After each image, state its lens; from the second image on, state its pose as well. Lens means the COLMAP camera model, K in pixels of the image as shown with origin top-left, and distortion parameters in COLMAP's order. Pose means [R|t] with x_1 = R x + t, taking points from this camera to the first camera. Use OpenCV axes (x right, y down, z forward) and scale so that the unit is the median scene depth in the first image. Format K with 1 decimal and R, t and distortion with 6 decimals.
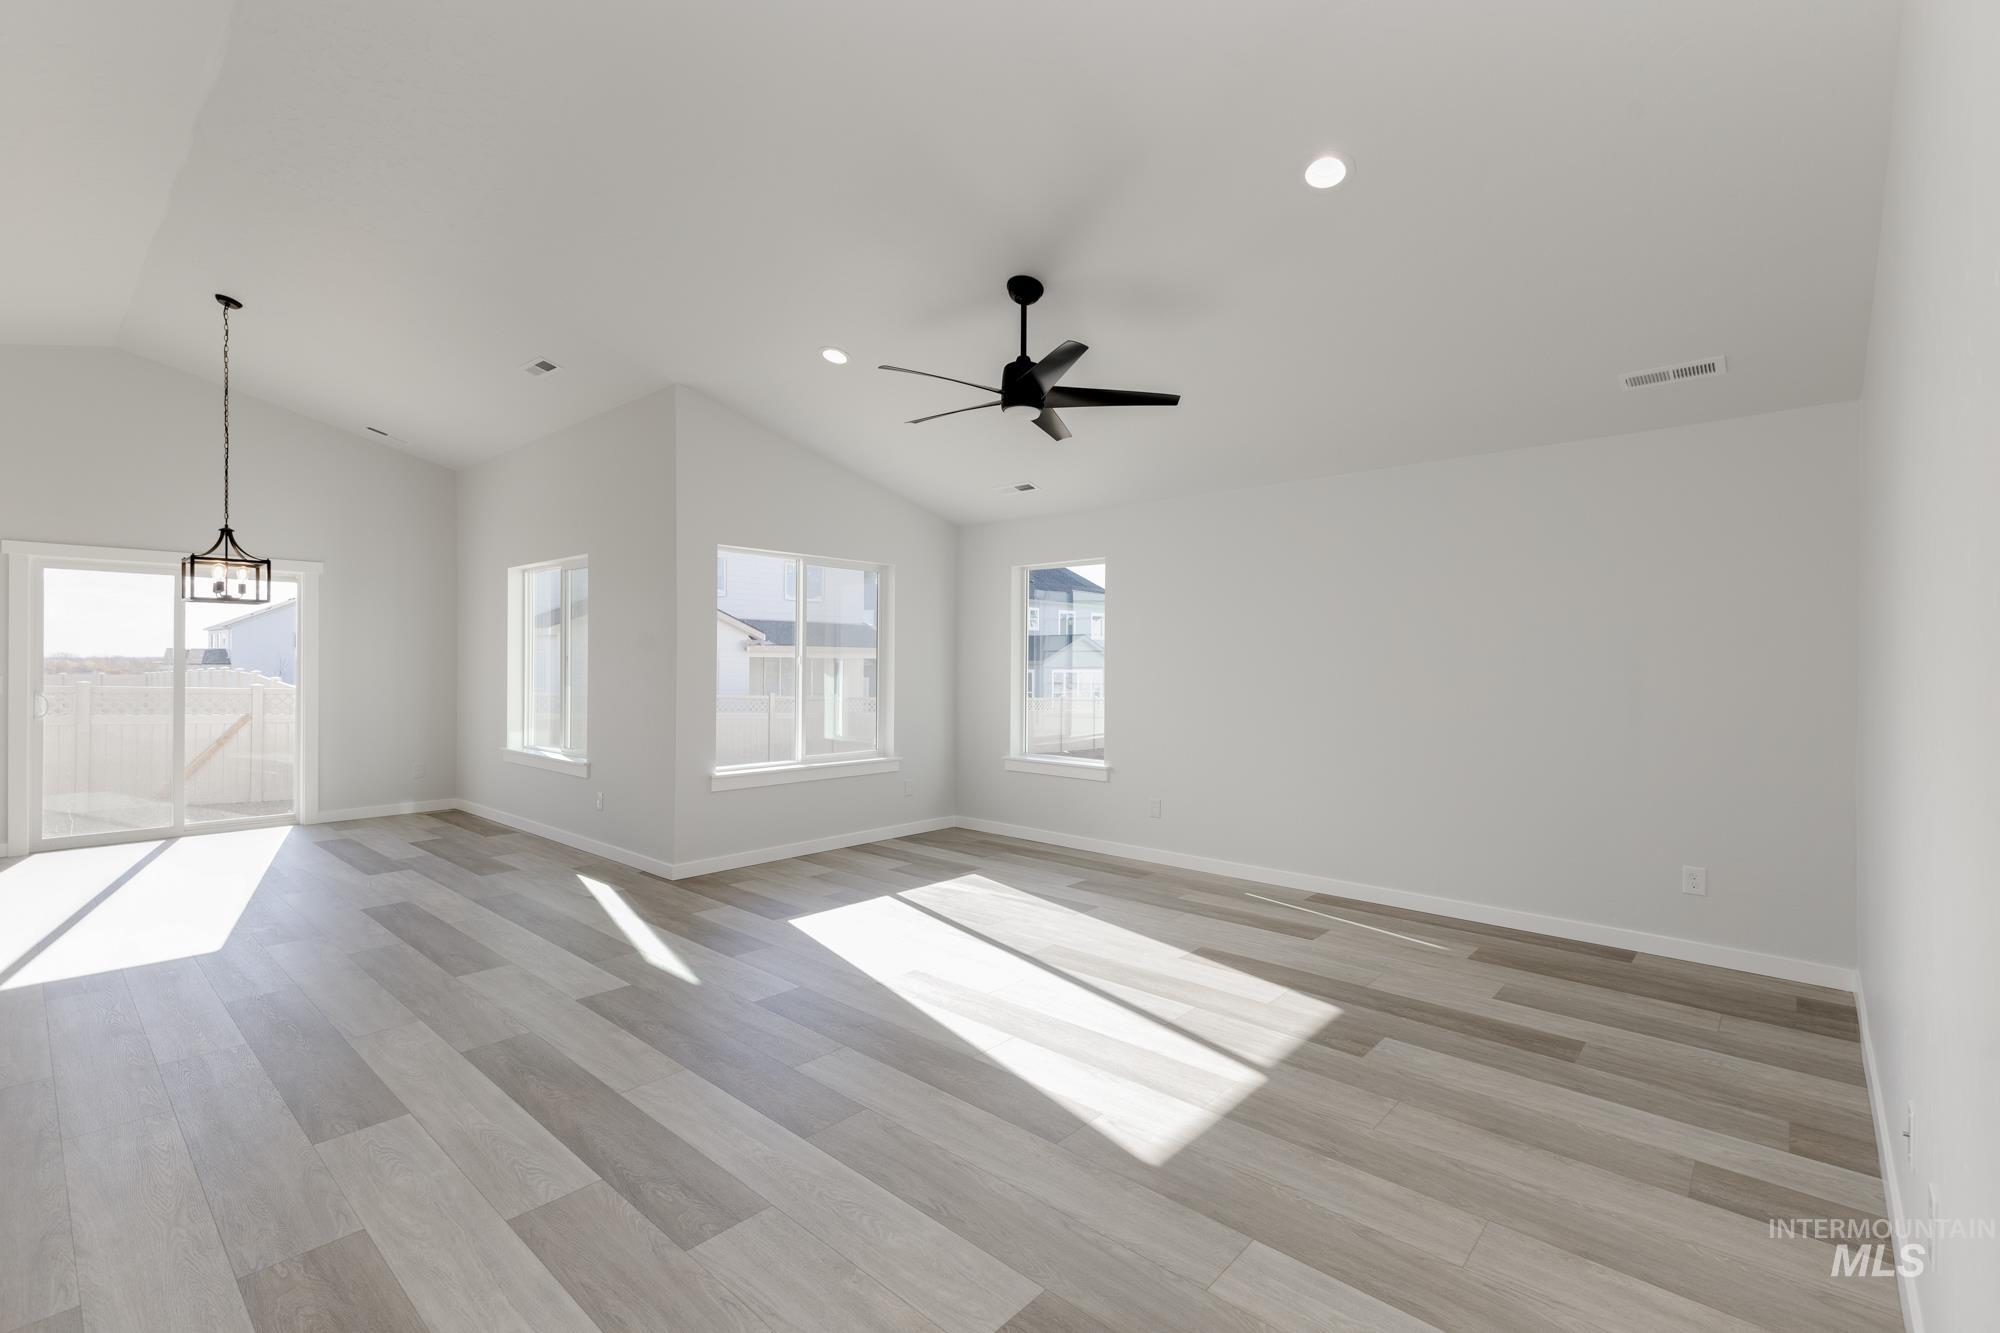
lens RADIAL K [[884.1, 0, 1017.1], [0, 884.1, 661.8], [0, 0, 1]] dist [0.015122, -0.002301]
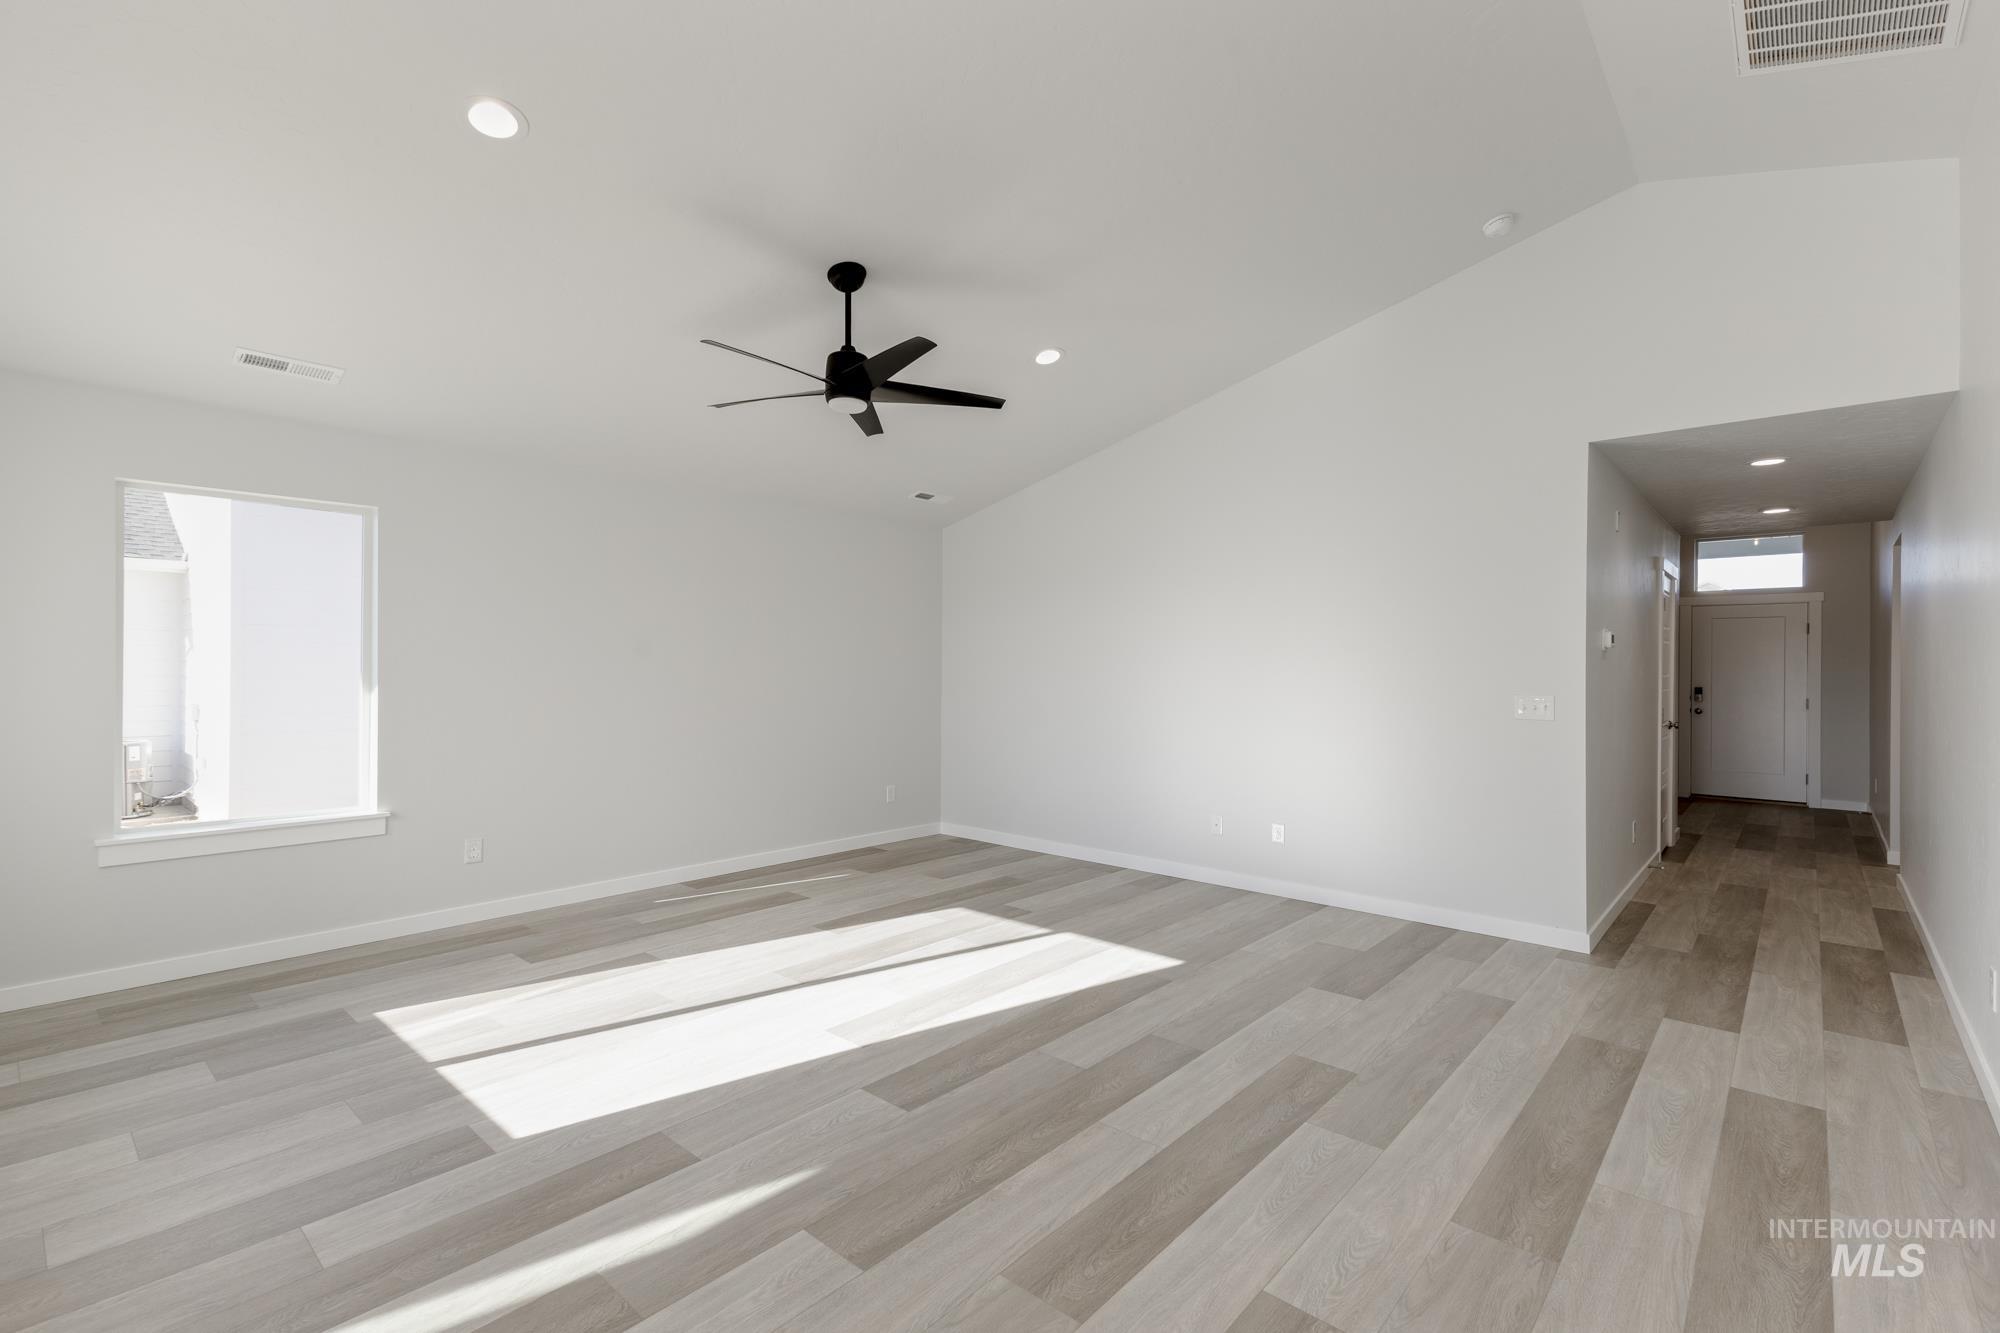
lens RADIAL K [[884.1, 0, 1010.5], [0, 884.1, 668.1], [0, 0, 1]] dist [0.015122, -0.002301]
pose [[0.003665, -0.006801, 0.999970, -1.097631], [-0.007291, 0.999950, 0.006827, -0.005952], [-0.999967, -0.007315, 0.003615, 0.942468]]
